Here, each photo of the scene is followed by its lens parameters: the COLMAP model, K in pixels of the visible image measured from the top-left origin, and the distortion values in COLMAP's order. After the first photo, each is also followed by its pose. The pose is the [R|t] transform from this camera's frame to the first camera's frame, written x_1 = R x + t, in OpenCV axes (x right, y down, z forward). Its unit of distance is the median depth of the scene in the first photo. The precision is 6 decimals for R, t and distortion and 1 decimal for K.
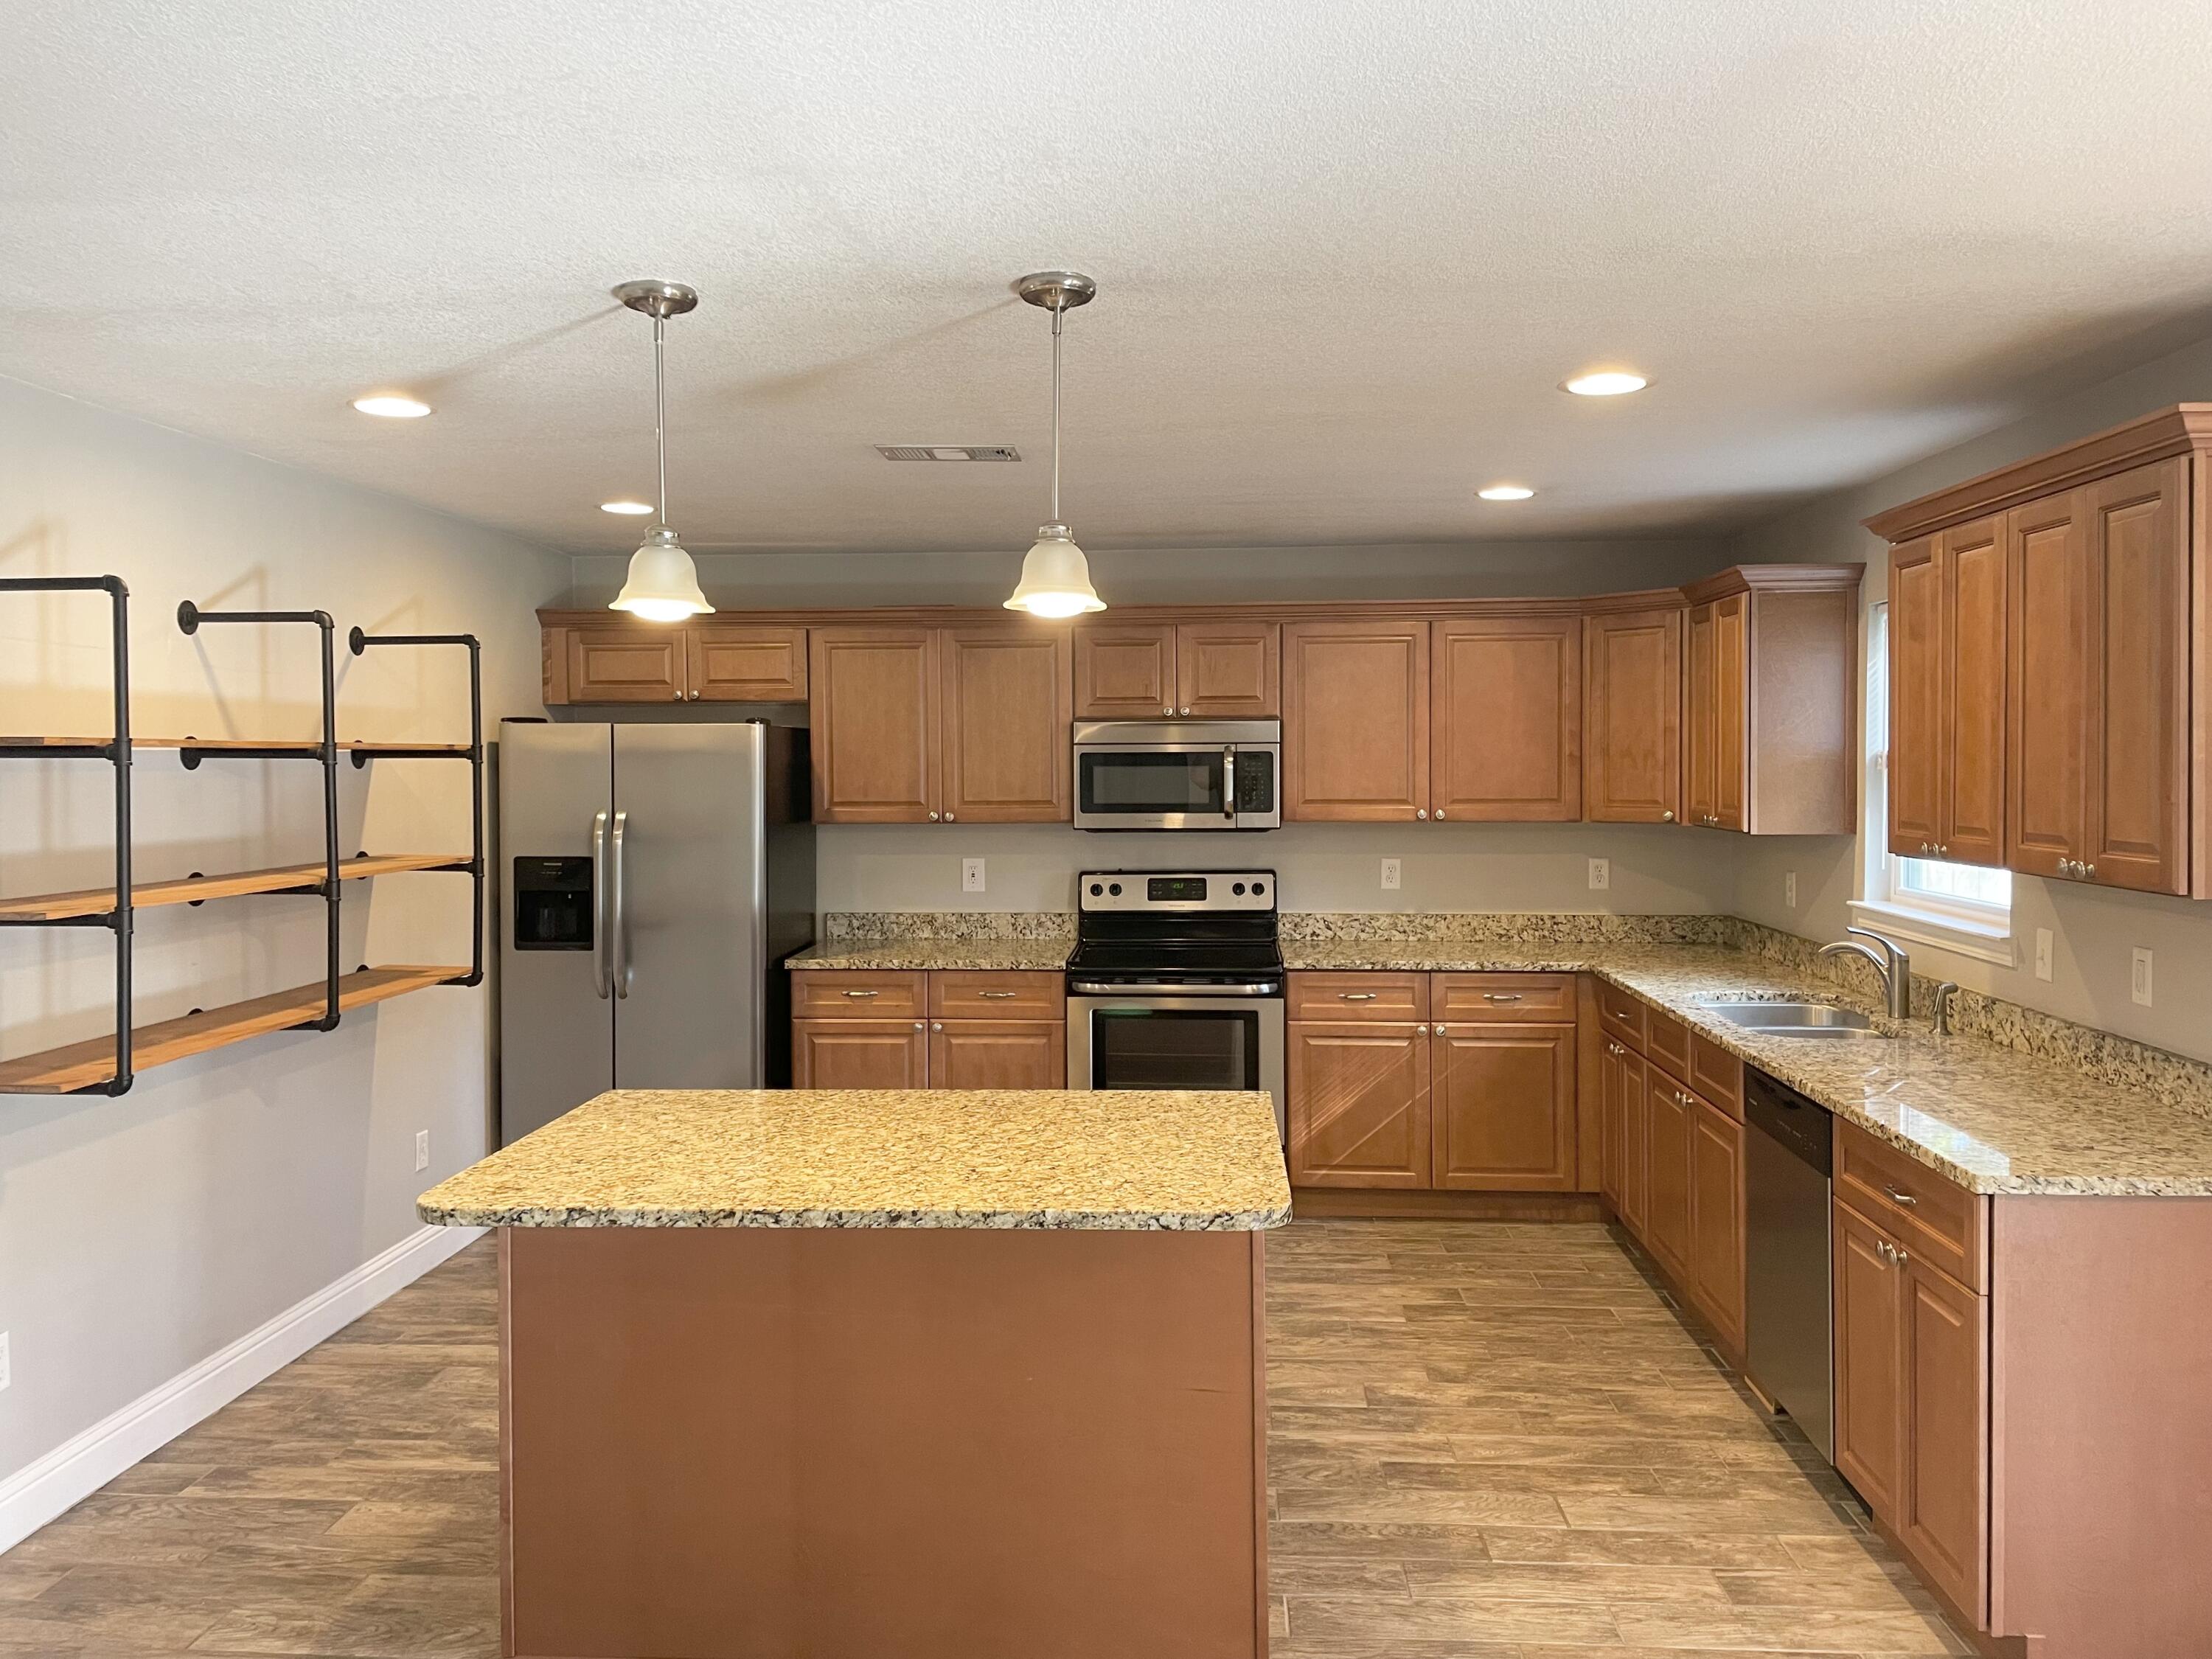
lens RADIAL K [[1667.9, 0, 1092.2], [0, 1667.9, 797.9], [0, 0, 1]] dist [0.091141, -0.110001]
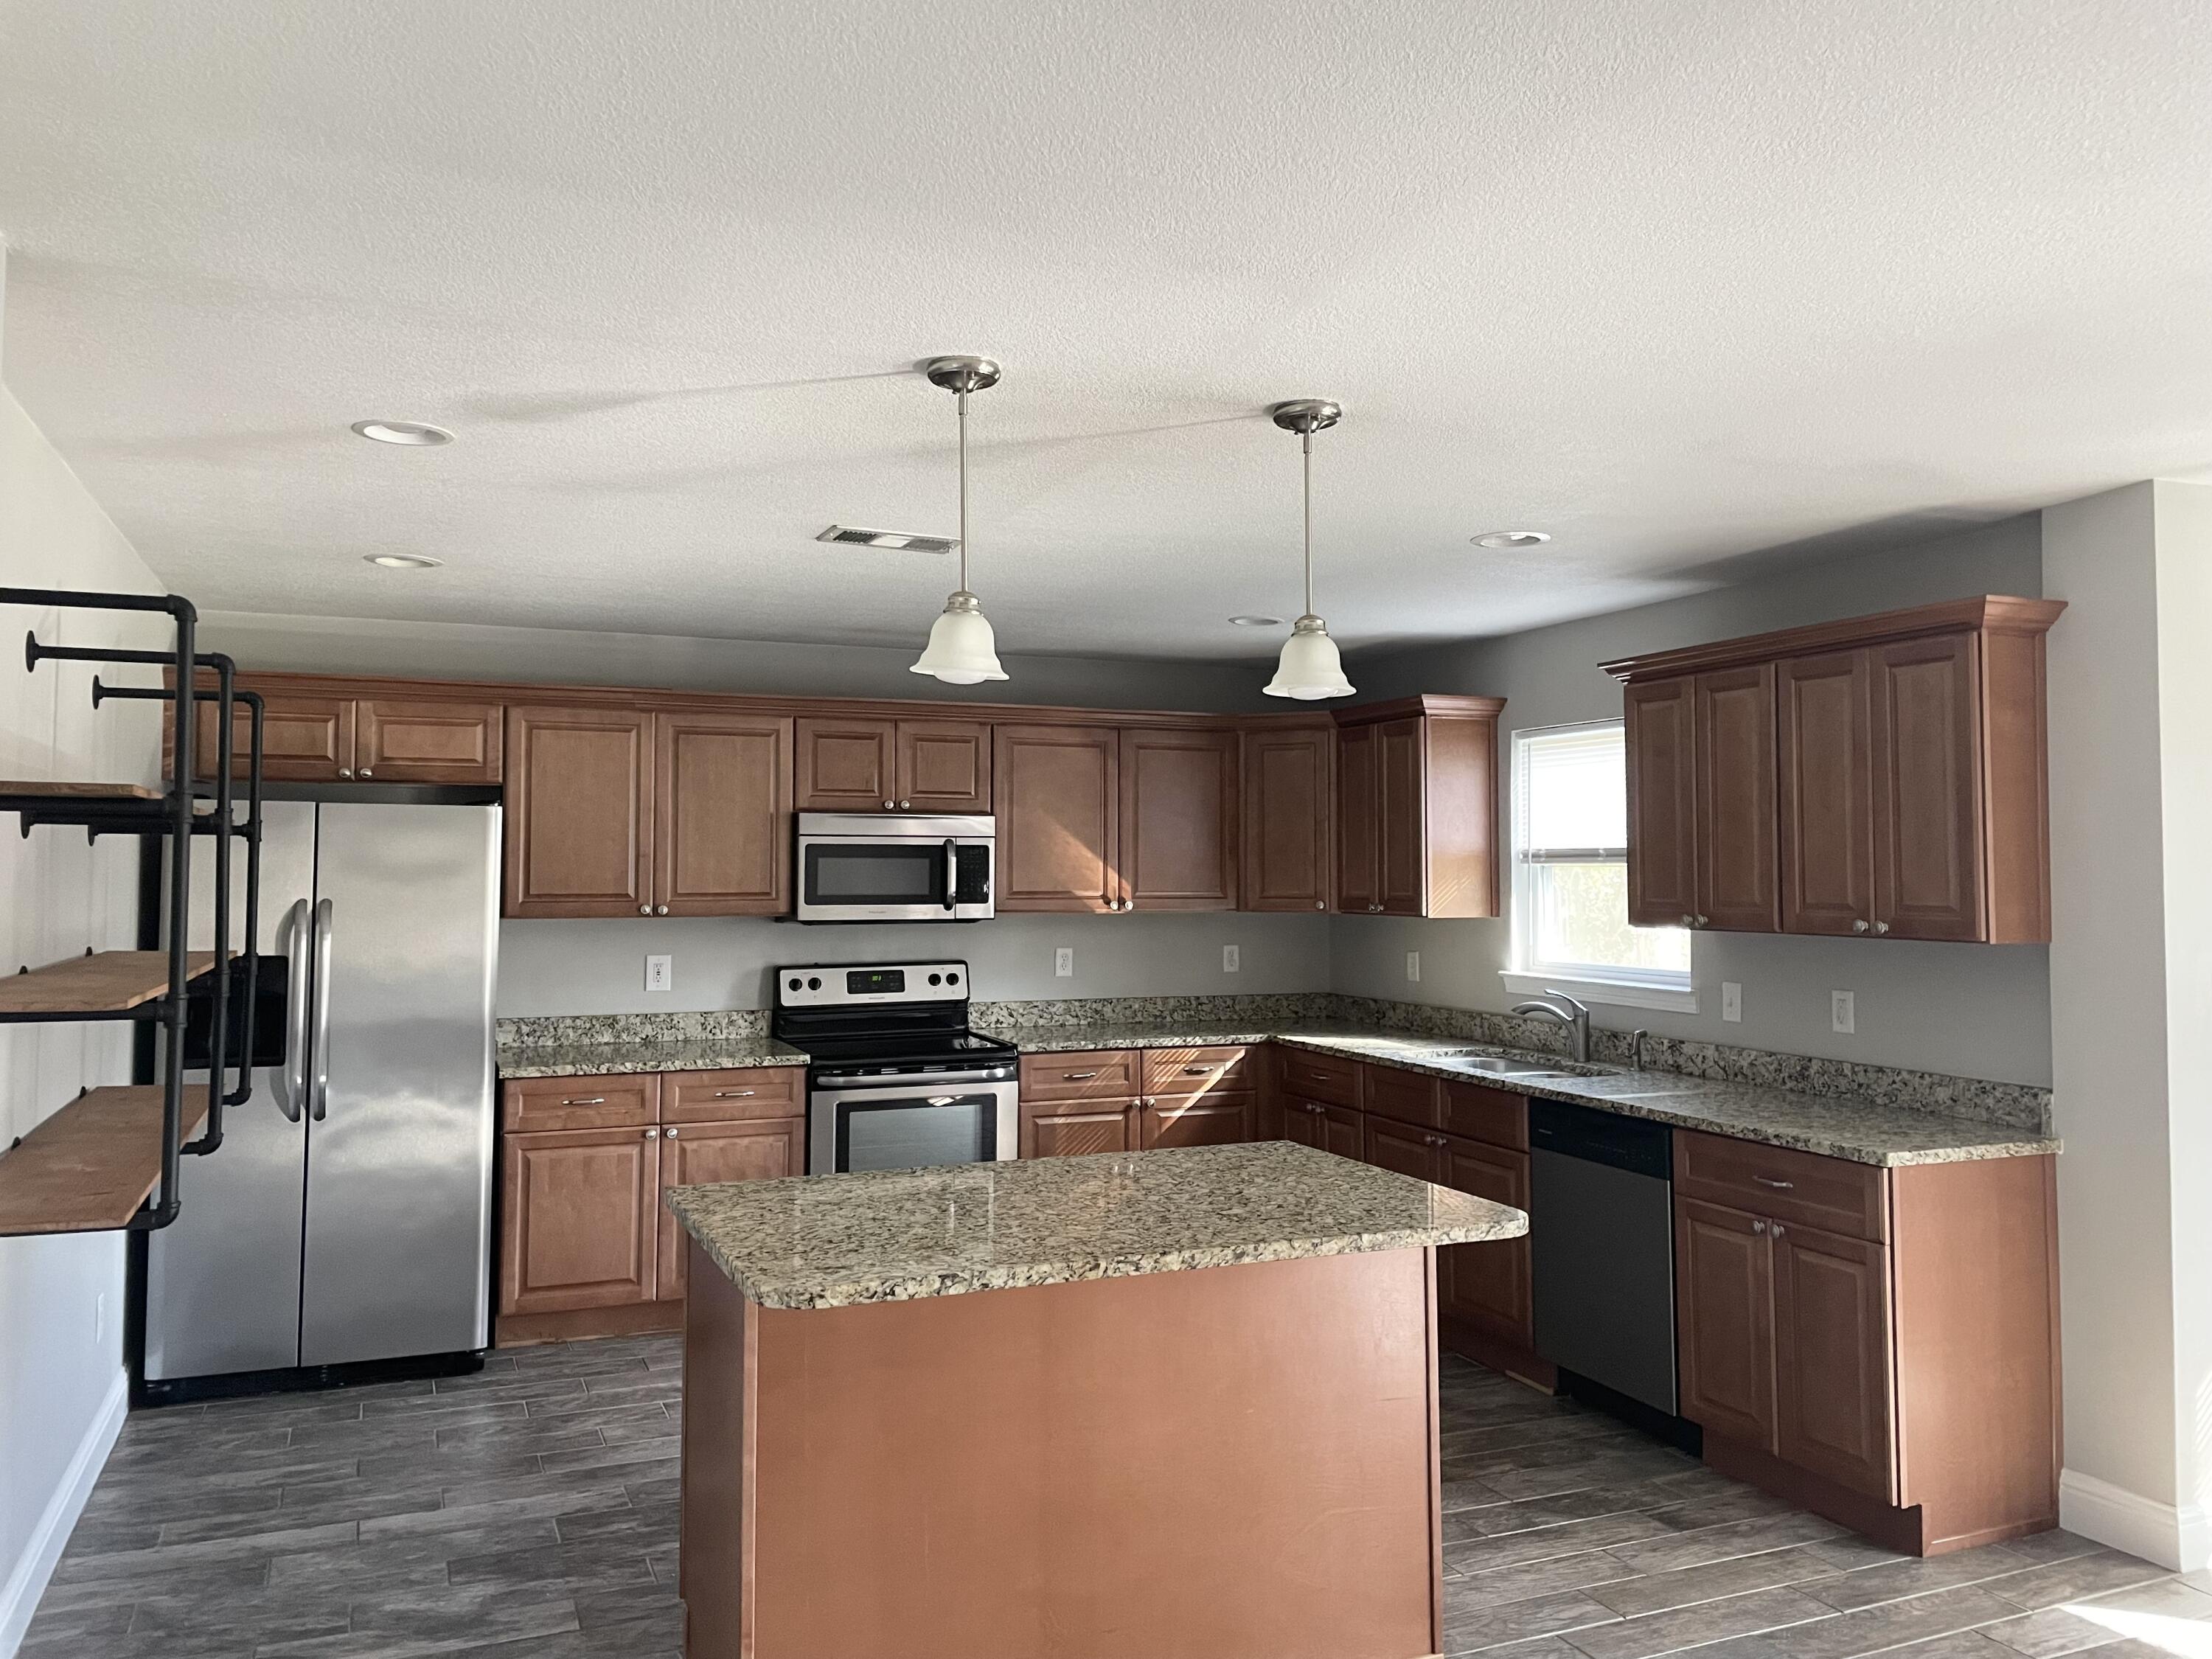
lens RADIAL K [[1667.9, 0, 1087.6], [0, 1667.9, 798.5], [0, 0, 1]] dist [0.091141, -0.110001]
pose [[0.894471, 0.027164, 0.446300, -0.366203], [0.004468, 0.997560, -0.069670, 0.019184], [-0.447104, 0.064312, 0.892167, 0.041205]]
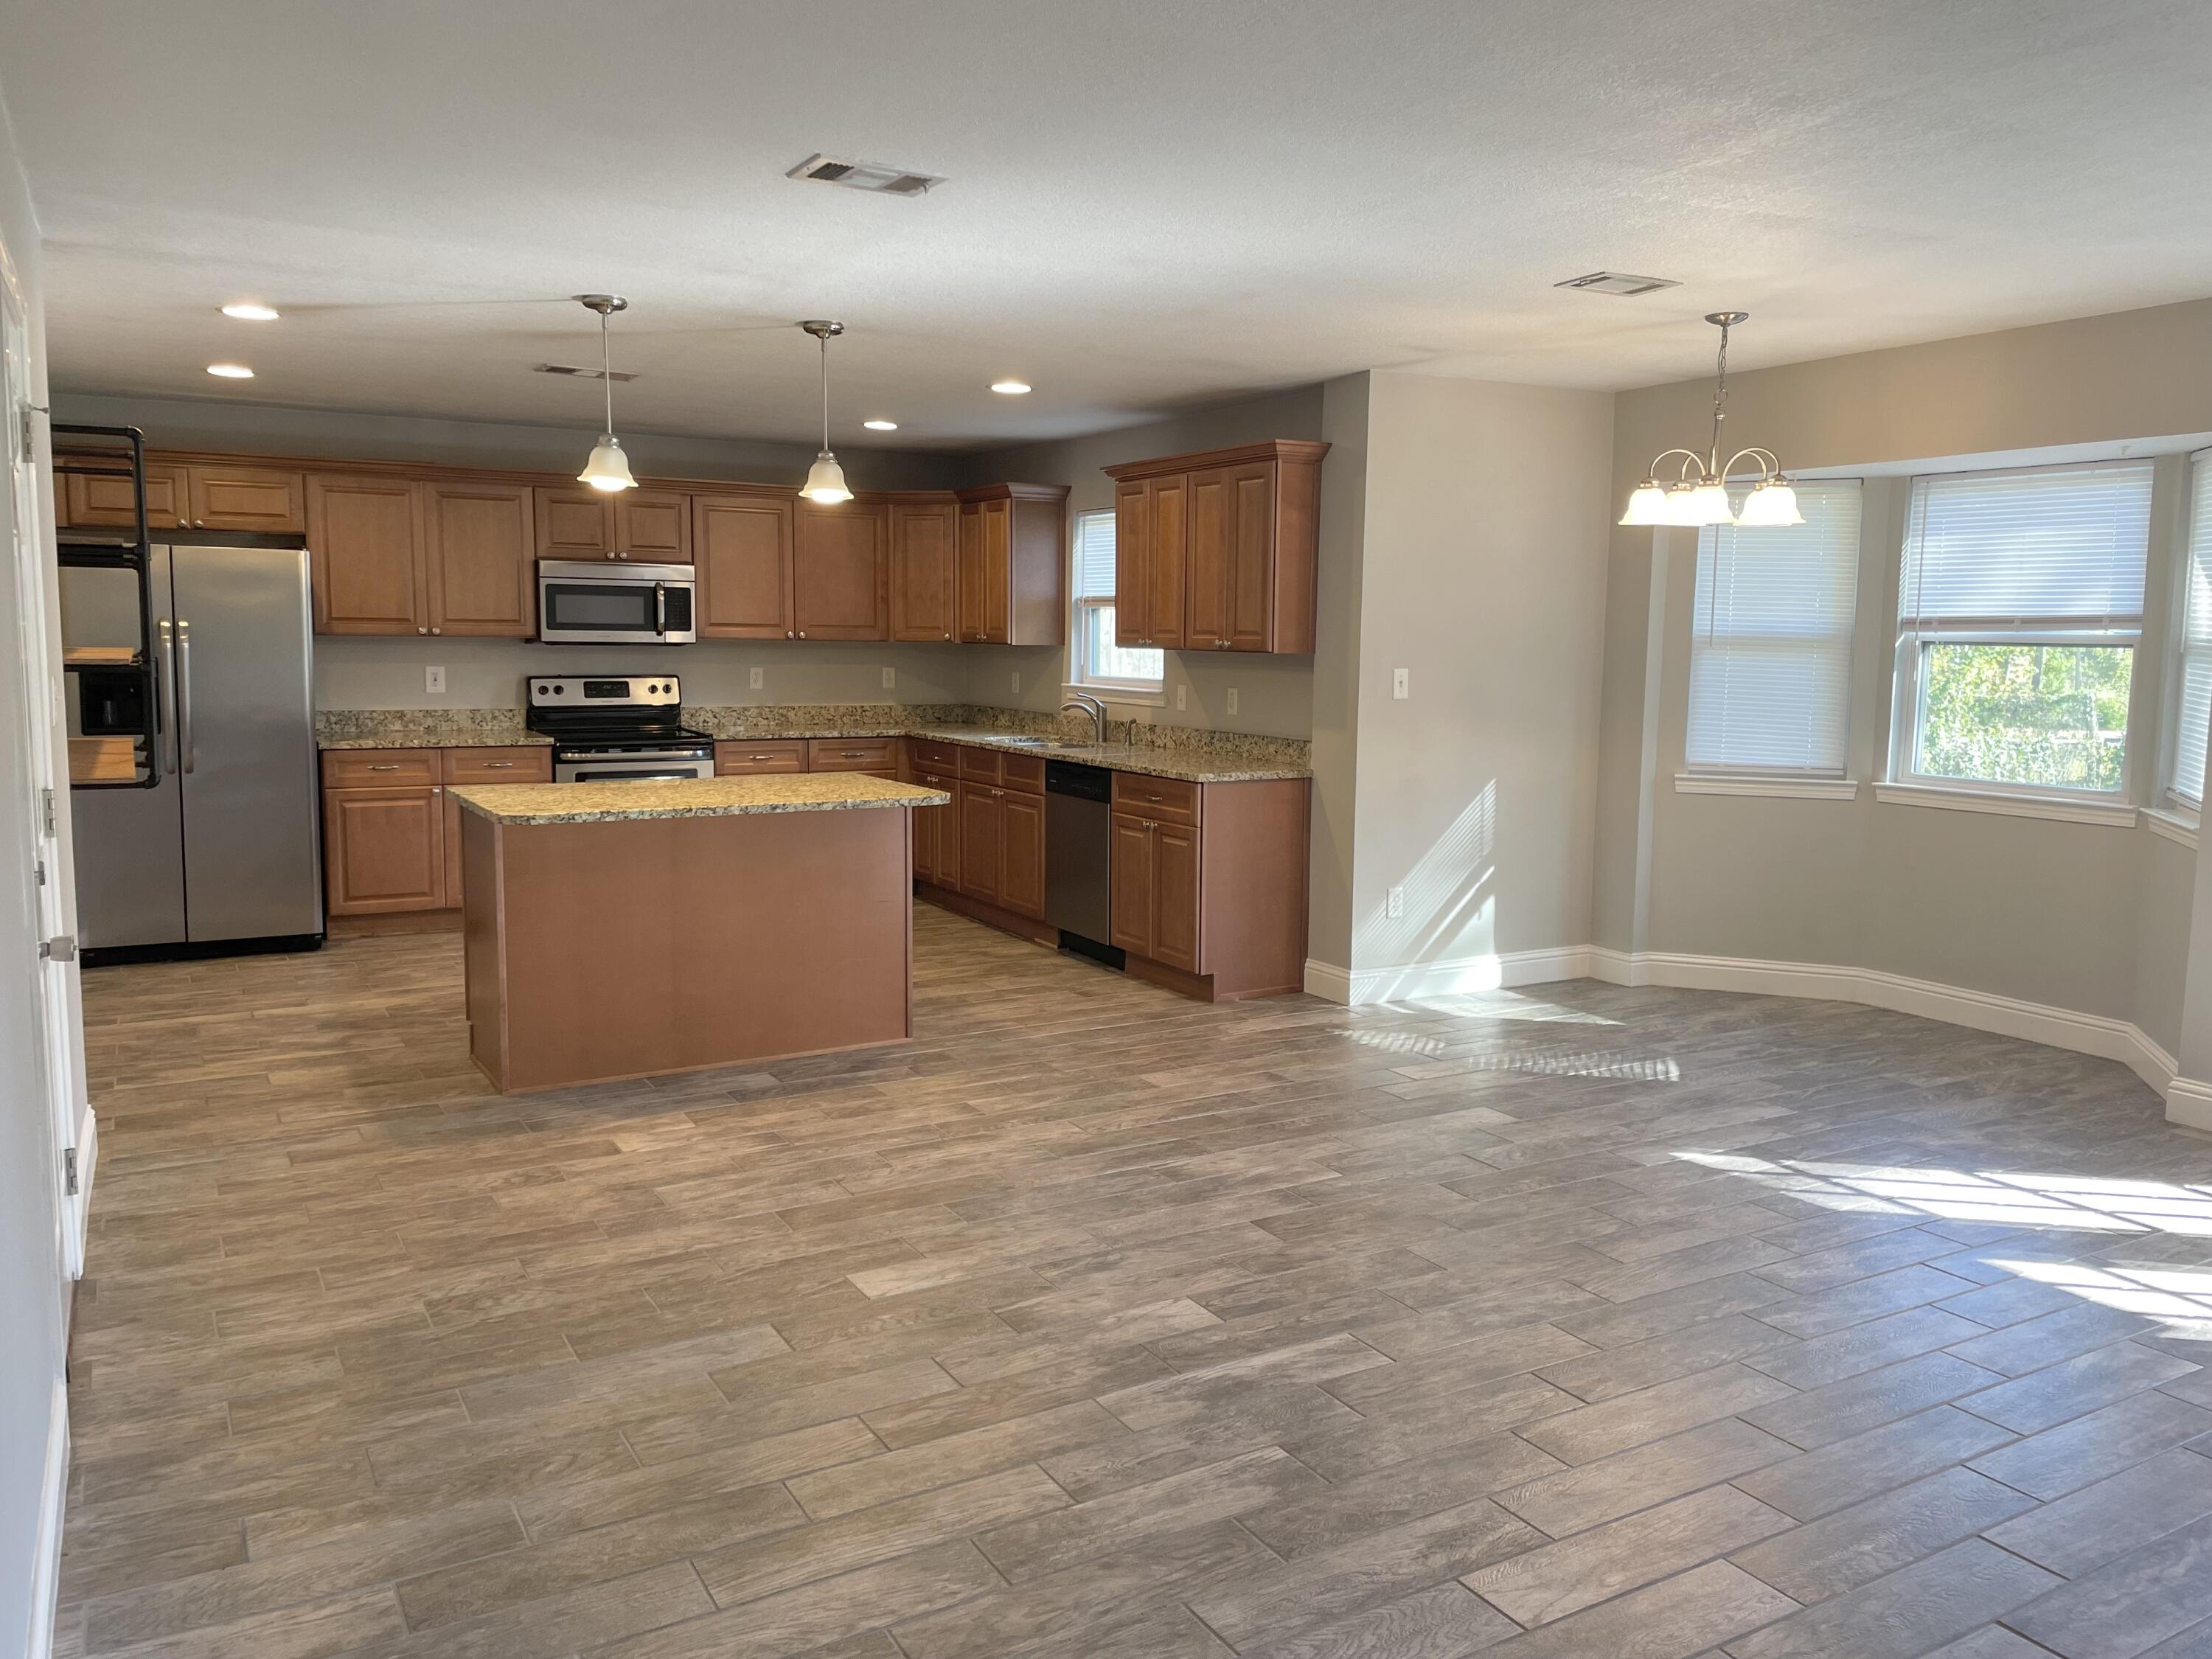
lens RADIAL K [[1667.9, 0, 1105.2], [0, 1667.9, 806.8], [0, 0, 1]] dist [0.091141, -0.110001]
pose [[0.830299, -0.043822, 0.555592, -0.472963], [-0.002550, 0.996595, 0.082418, 0.046017], [-0.557312, -0.069848, 0.827360, -0.449321]]
